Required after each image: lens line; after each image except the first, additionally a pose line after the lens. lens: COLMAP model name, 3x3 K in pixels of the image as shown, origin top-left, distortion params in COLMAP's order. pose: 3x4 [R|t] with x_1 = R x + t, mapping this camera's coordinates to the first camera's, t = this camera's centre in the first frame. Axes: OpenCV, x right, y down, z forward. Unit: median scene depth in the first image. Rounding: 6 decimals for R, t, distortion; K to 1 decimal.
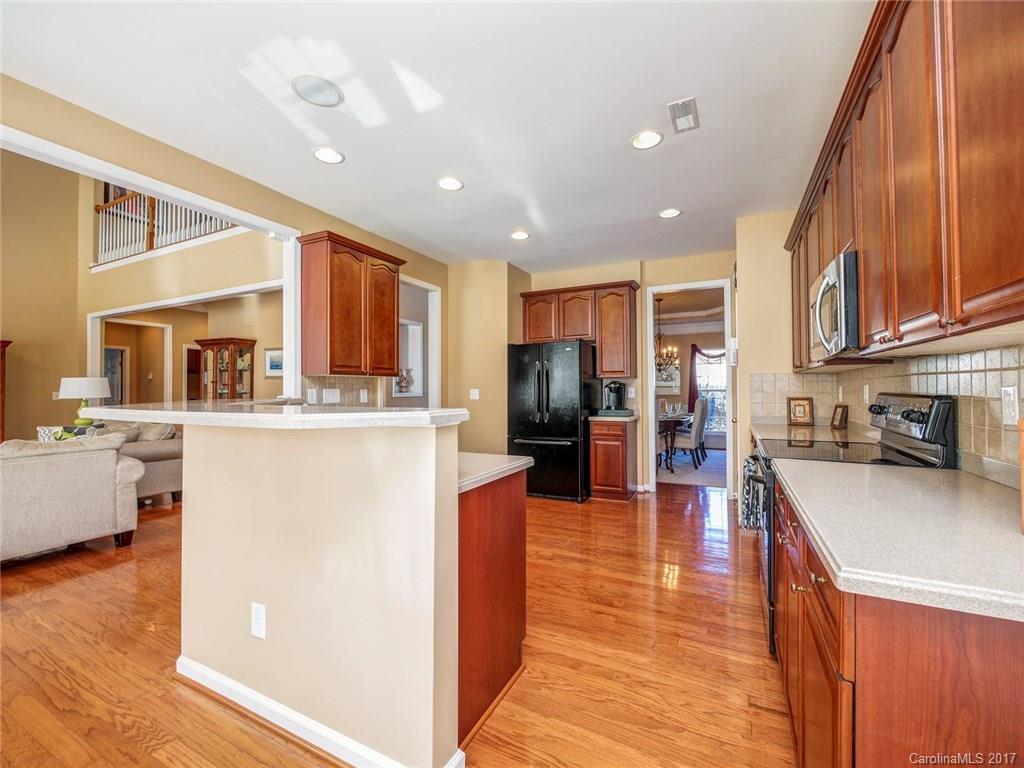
lens RADIAL K [[436.6, 0, 509.1], [0, 436.6, 385.5], [0, 0, 1]] dist [-0.001753, -0.000165]
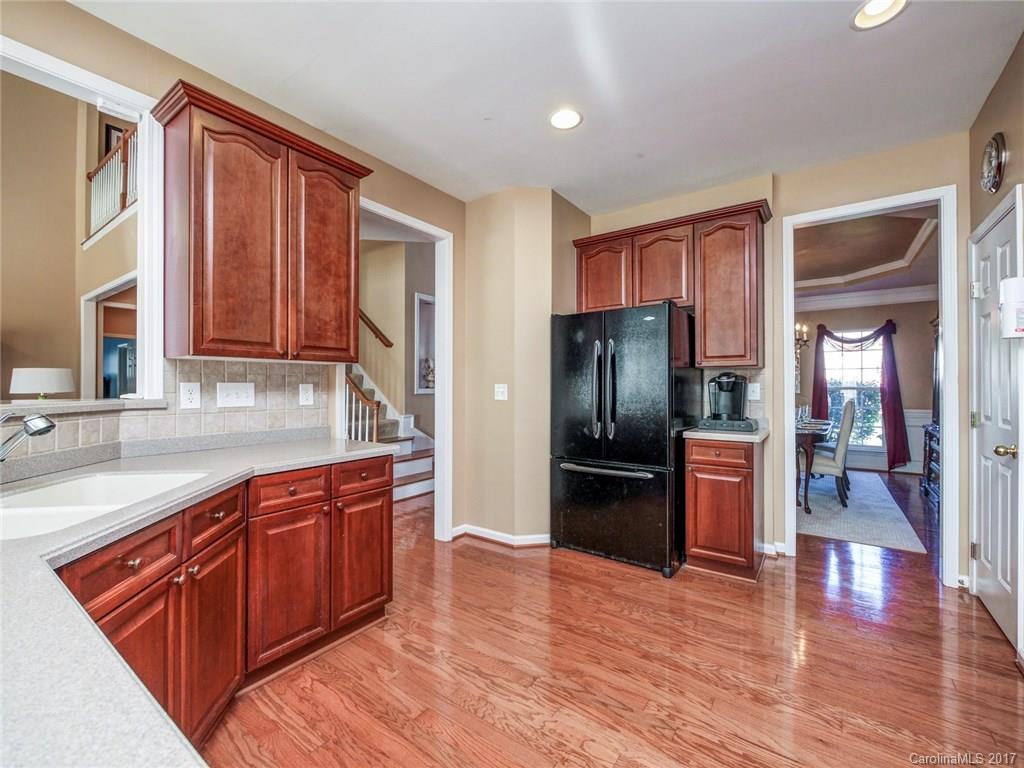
lens RADIAL K [[436.6, 0, 512.1], [0, 436.6, 384.3], [0, 0, 1]] dist [-0.001753, -0.000165]
pose [[0.988663, 0.005022, -0.150070, 0.037607], [-0.003869, 0.999961, 0.007975, 0.002807], [0.150105, -0.007304, 0.988643, 0.355957]]
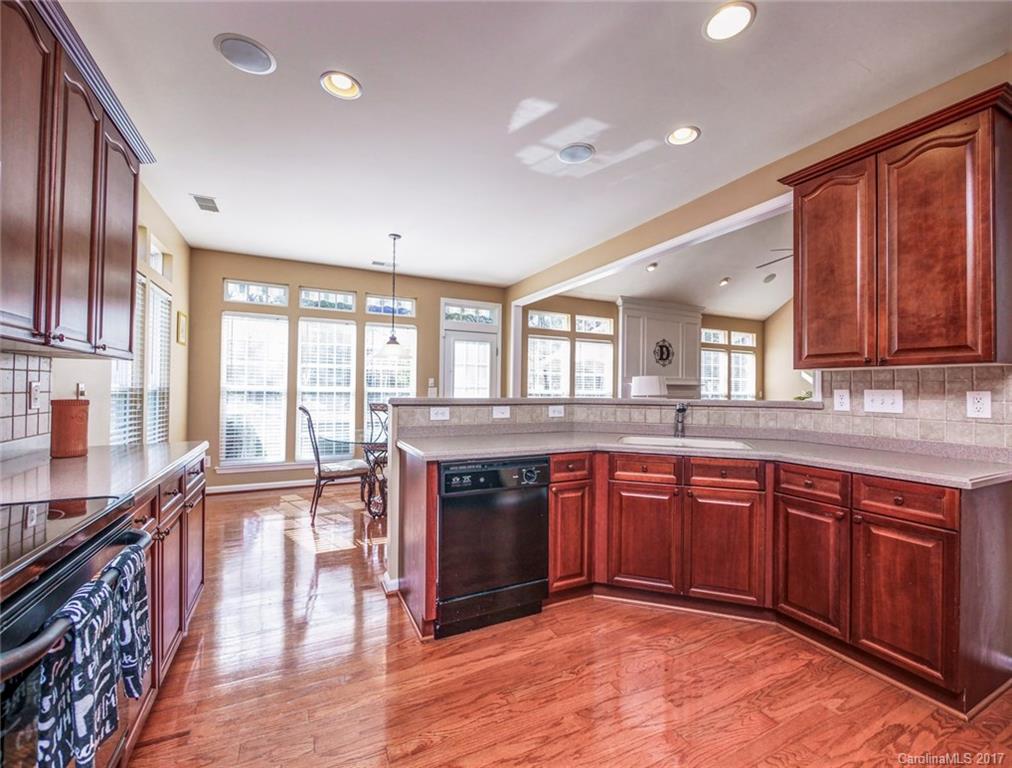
lens RADIAL K [[437.2, 0, 516.1], [0, 437.2, 383.1], [0, 0, 1]] dist [-0.002530, 0.000028]
pose [[-0.582410, -0.009790, -0.812836, 0.303027], [0.000043, 0.999927, -0.012074, 0.004559], [0.812895, -0.007066, -0.582368, 0.704234]]
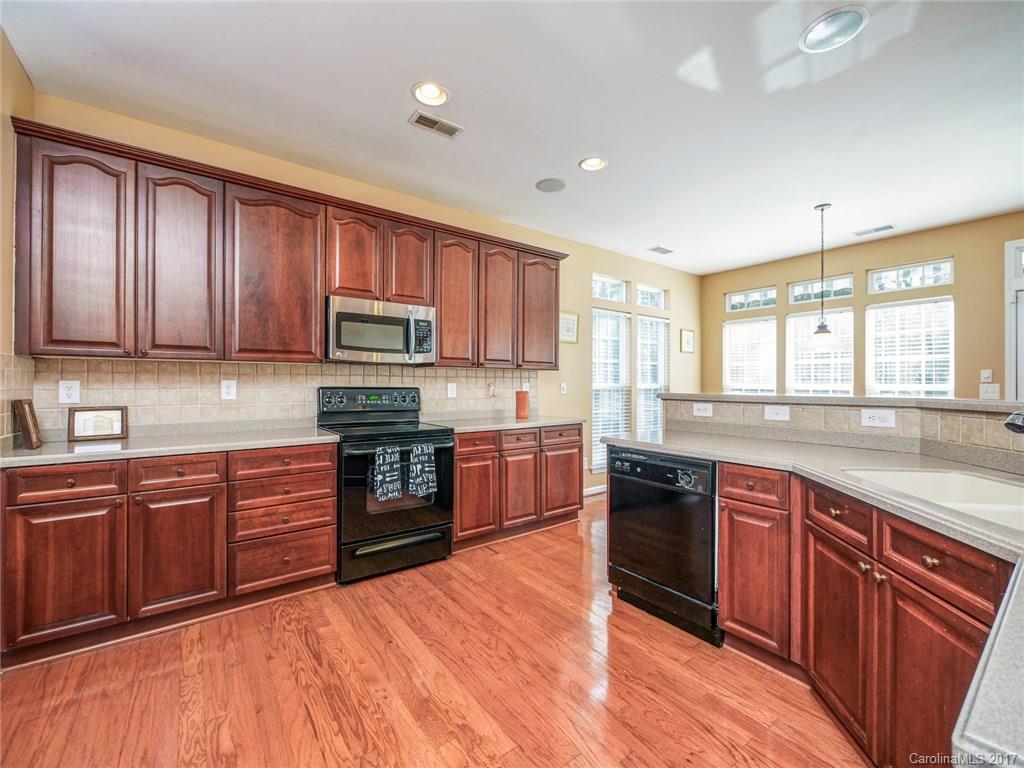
lens RADIAL K [[436.6, 0, 516.3], [0, 436.6, 382.9], [0, 0, 1]] dist [-0.001753, -0.000165]
pose [[-0.901982, 0.005813, 0.431733, -0.108911], [0.000756, 0.999929, -0.011884, 0.009356], [-0.431772, -0.010393, -0.901923, 0.893077]]
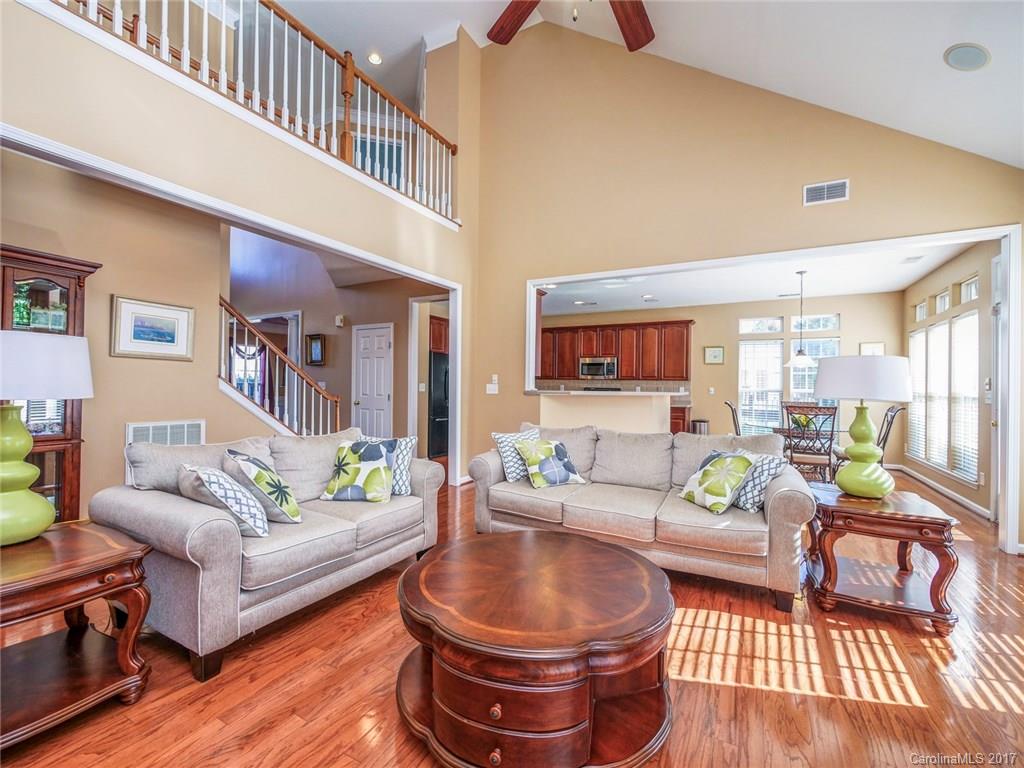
lens RADIAL K [[436.6, 0, 516.9], [0, 436.6, 385.4], [0, 0, 1]] dist [-0.001753, -0.000165]
pose [[0.016355, 0.008446, 0.999831, -1.386228], [-0.020814, 0.999751, -0.008105, 0.017928], [-0.999650, -0.020678, 0.016526, 0.710442]]
